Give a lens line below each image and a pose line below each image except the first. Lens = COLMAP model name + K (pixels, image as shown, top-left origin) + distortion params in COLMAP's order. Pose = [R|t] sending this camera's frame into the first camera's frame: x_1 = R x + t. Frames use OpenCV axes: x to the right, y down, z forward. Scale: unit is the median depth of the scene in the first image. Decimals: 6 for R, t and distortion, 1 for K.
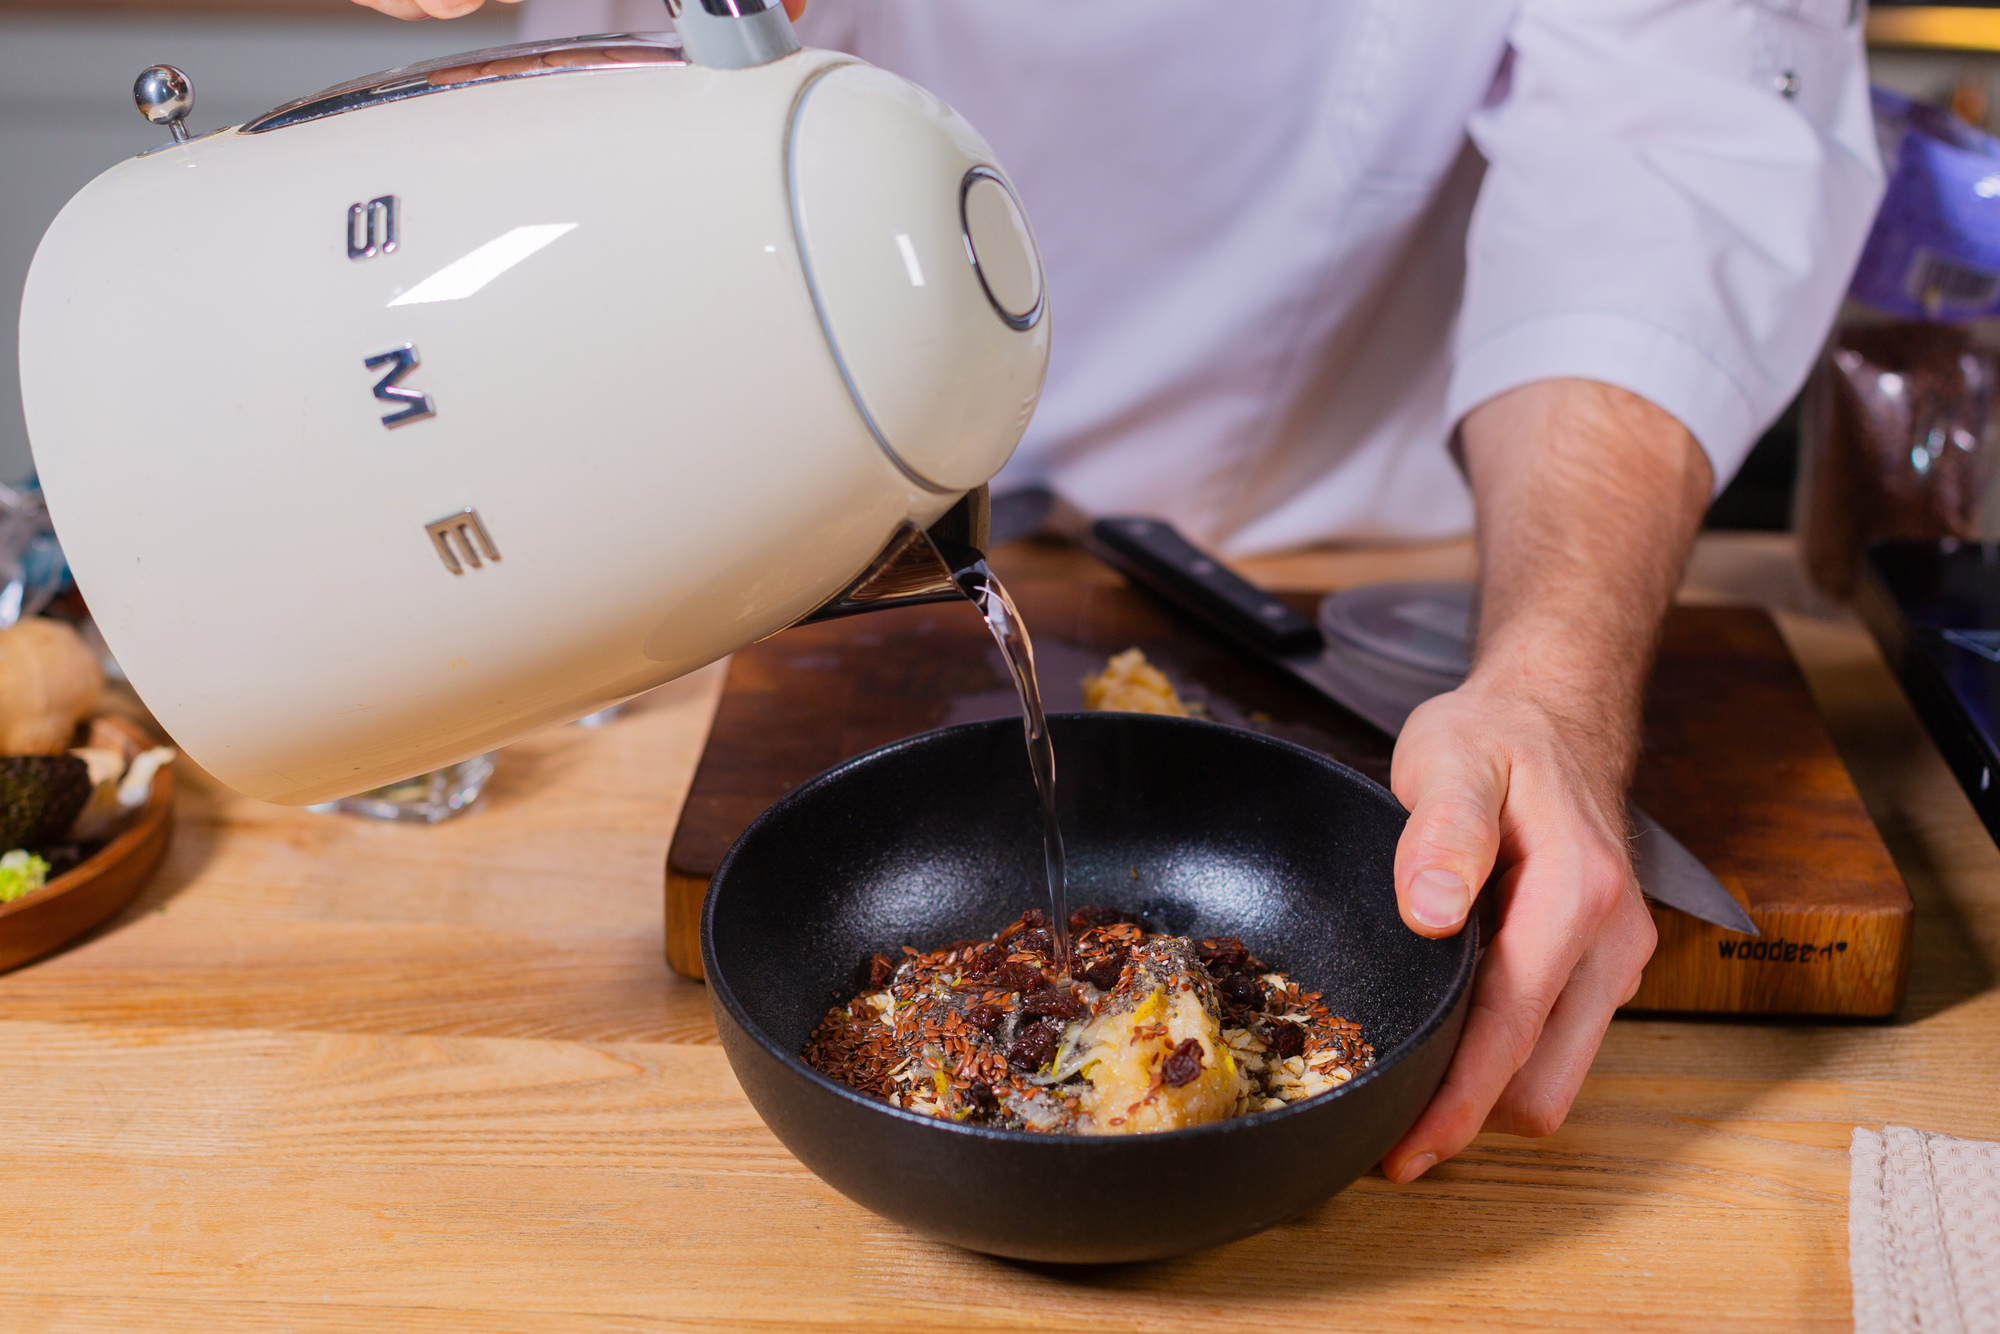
lens RADIAL K [[3311.6, 0, 1000.0], [0, 3311.6, 667.0], [0, 0, 1]] dist [-0.015994, -0.241954]
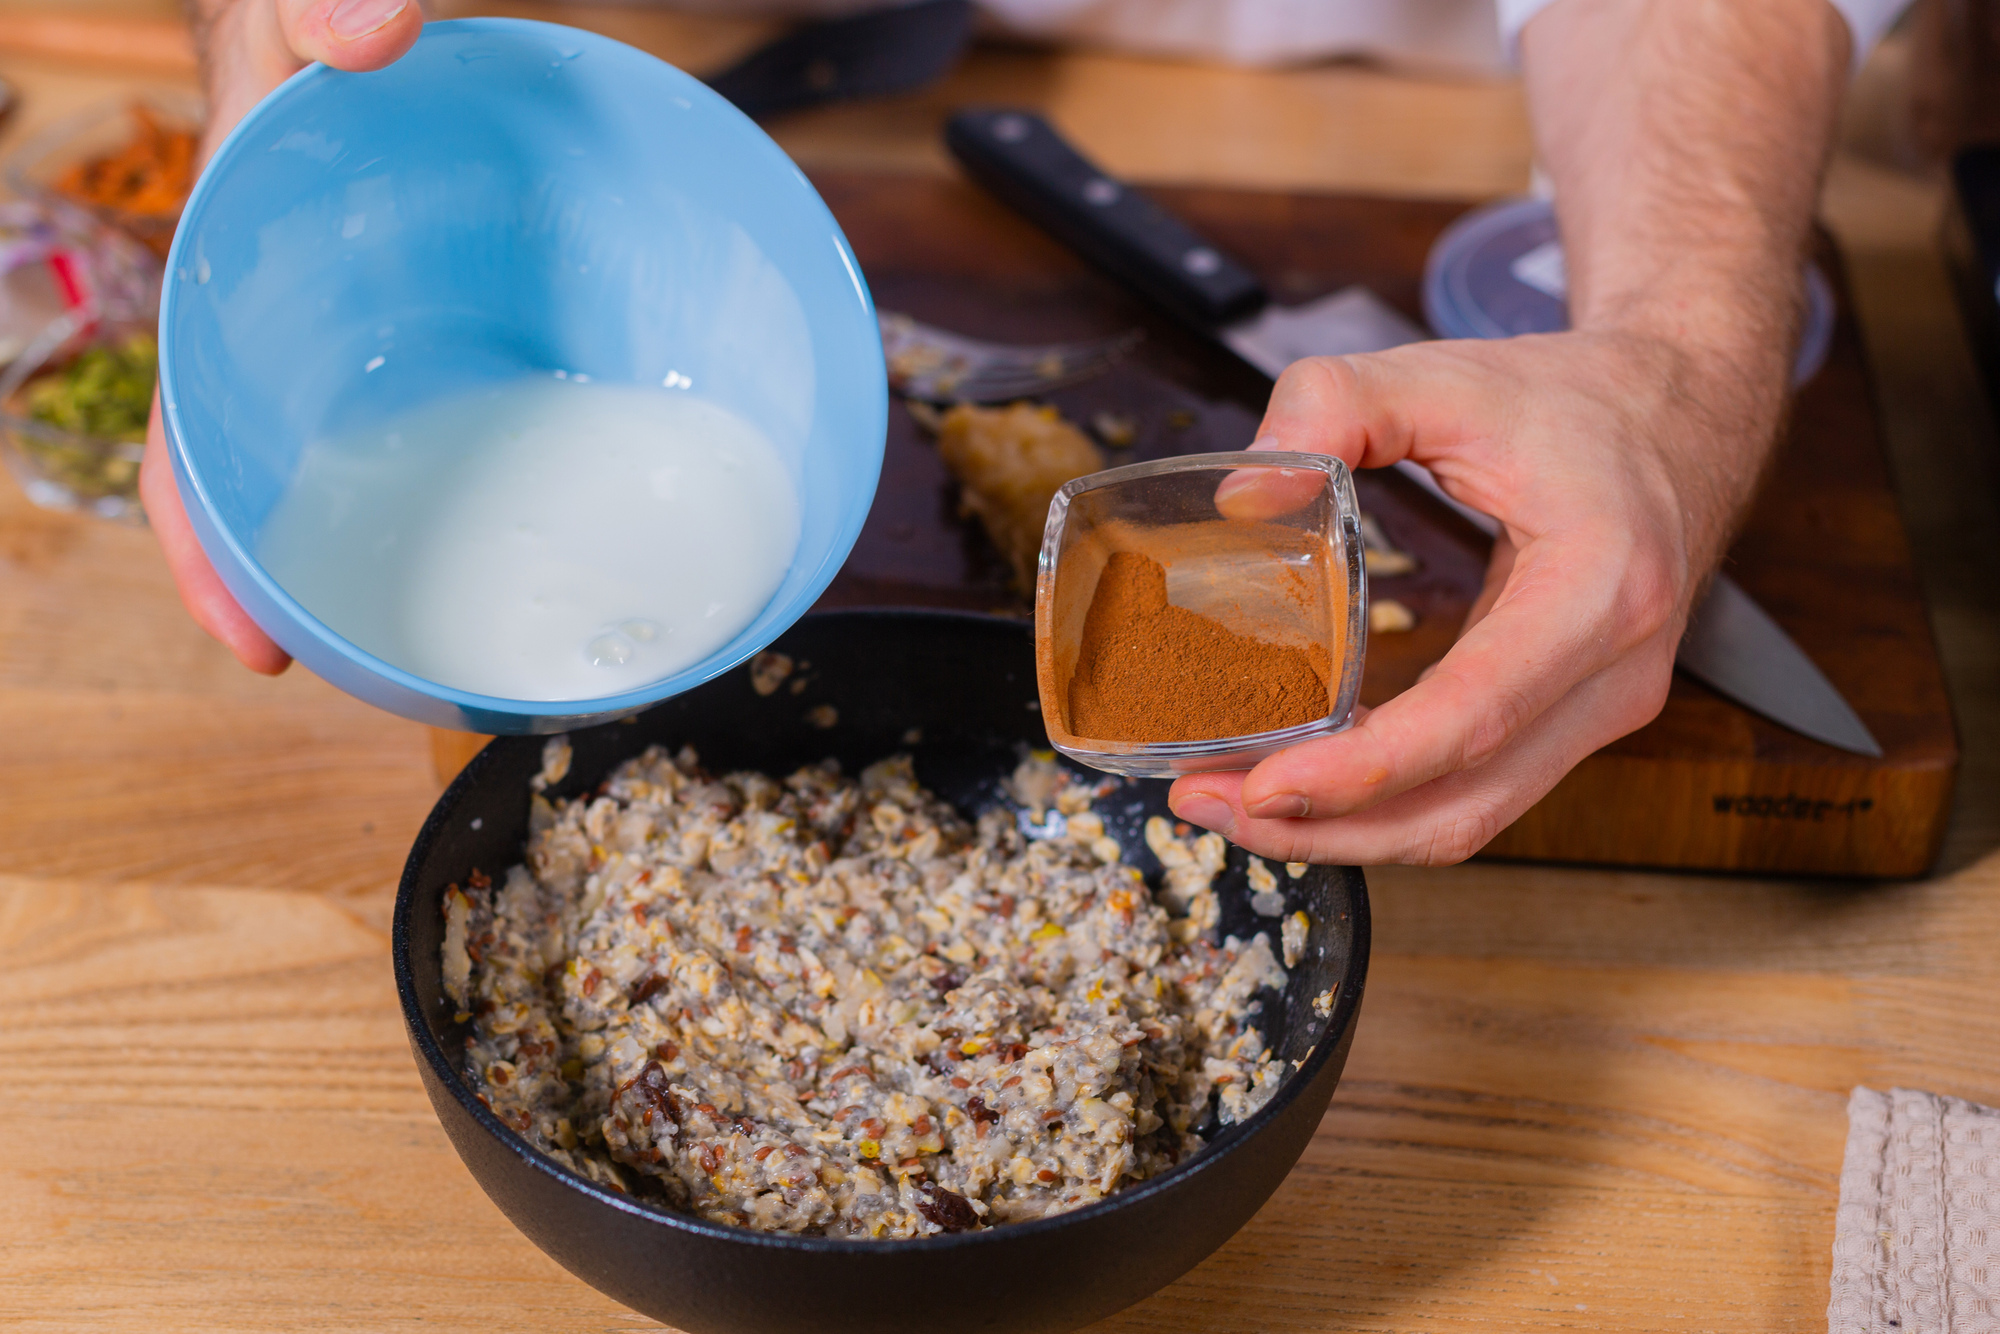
lens RADIAL K [[3311.6, 0, 1000.0], [0, 3311.6, 667.0], [0, 0, 1]] dist [-0.015994, -0.241954]
pose [[0.999510, 0.010757, -0.029405, 0.070501], [-0.001675, 0.956158, 0.292846, -0.196320], [0.031266, -0.292653, 0.955707, 0.244424]]
